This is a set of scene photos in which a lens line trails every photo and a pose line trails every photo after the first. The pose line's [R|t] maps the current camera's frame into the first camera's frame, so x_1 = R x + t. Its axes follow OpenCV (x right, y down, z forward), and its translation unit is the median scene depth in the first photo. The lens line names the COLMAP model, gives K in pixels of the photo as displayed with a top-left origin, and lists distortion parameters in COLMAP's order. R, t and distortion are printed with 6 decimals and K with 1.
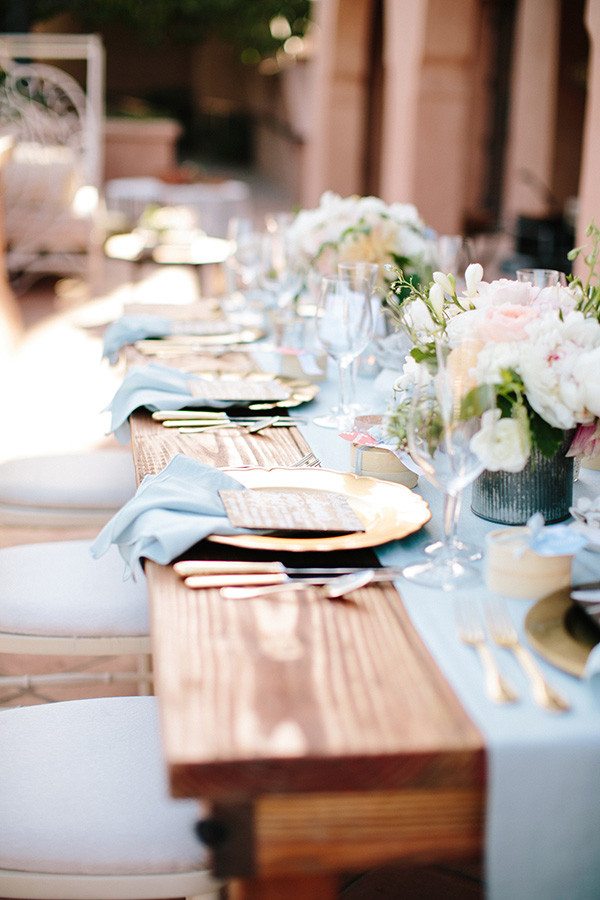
lens RADIAL K [[1374.2, 0, 251.0], [0, 1374.2, 440.6], [0, 0, 1]] dist [-0.117789, 0.000000]
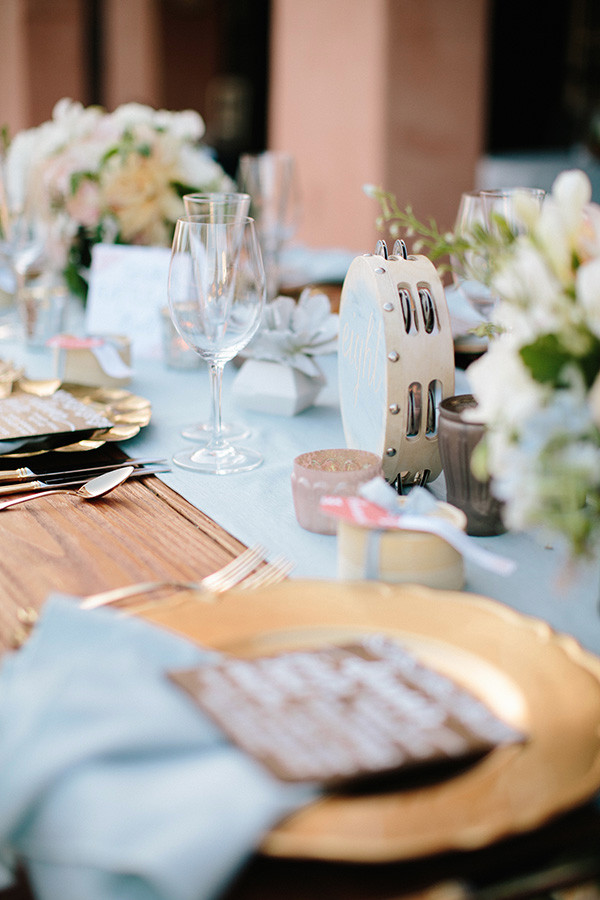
lens RADIAL K [[1374.2, 0, 299.1], [0, 1374.2, 451.7], [0, 0, 1]] dist [-0.117789, 0.000000]
pose [[0.939509, -0.110166, 0.324324, -0.125867], [0.095114, 0.993537, 0.061953, -0.066786], [-0.329053, -0.027358, 0.943915, 0.554938]]
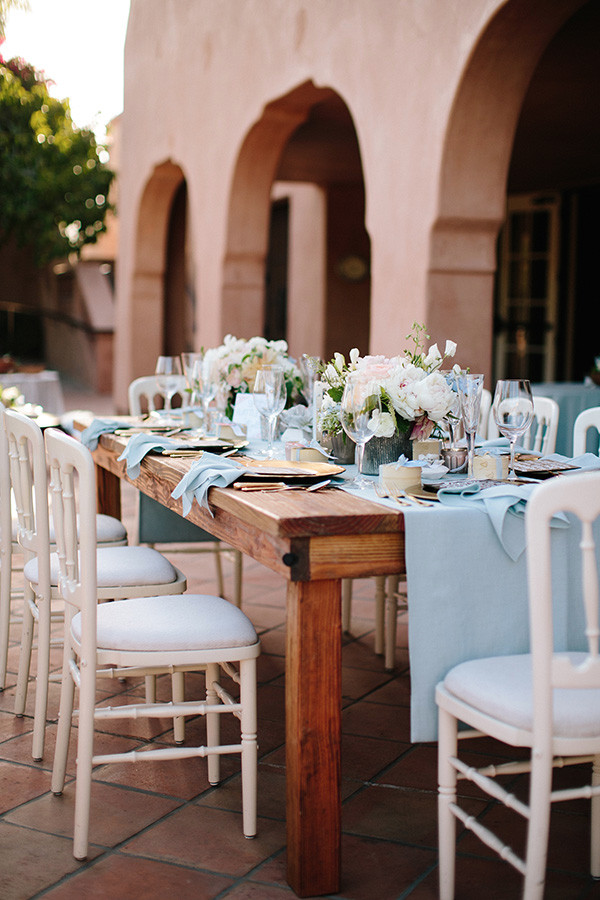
lens RADIAL K [[1374.2, 0, 303.5], [0, 1374.2, 448.8], [0, 0, 1]] dist [-0.117789, 0.000000]
pose [[0.977086, -0.029167, 0.210836, -0.335762], [0.058193, 0.989432, -0.132811, 0.277282], [-0.204734, 0.142037, 0.968457, -0.886476]]
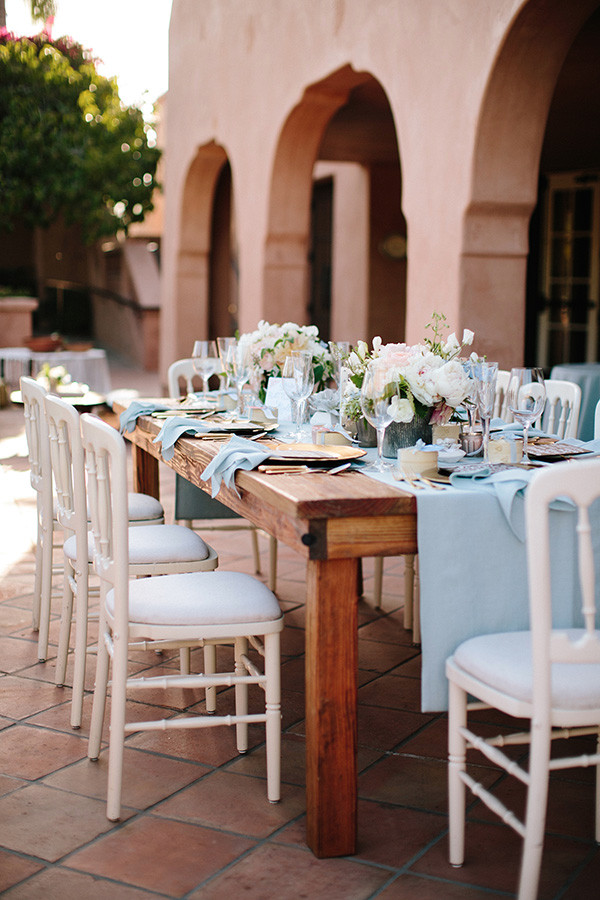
lens RADIAL K [[1374.2, 0, 293.0], [0, 1374.2, 452.9], [0, 0, 1]] dist [-0.117789, 0.000000]
pose [[0.985432, -0.031470, 0.167134, -0.316368], [0.051030, 0.992162, -0.114060, 0.277706], [-0.162234, 0.120928, 0.979314, -0.984867]]
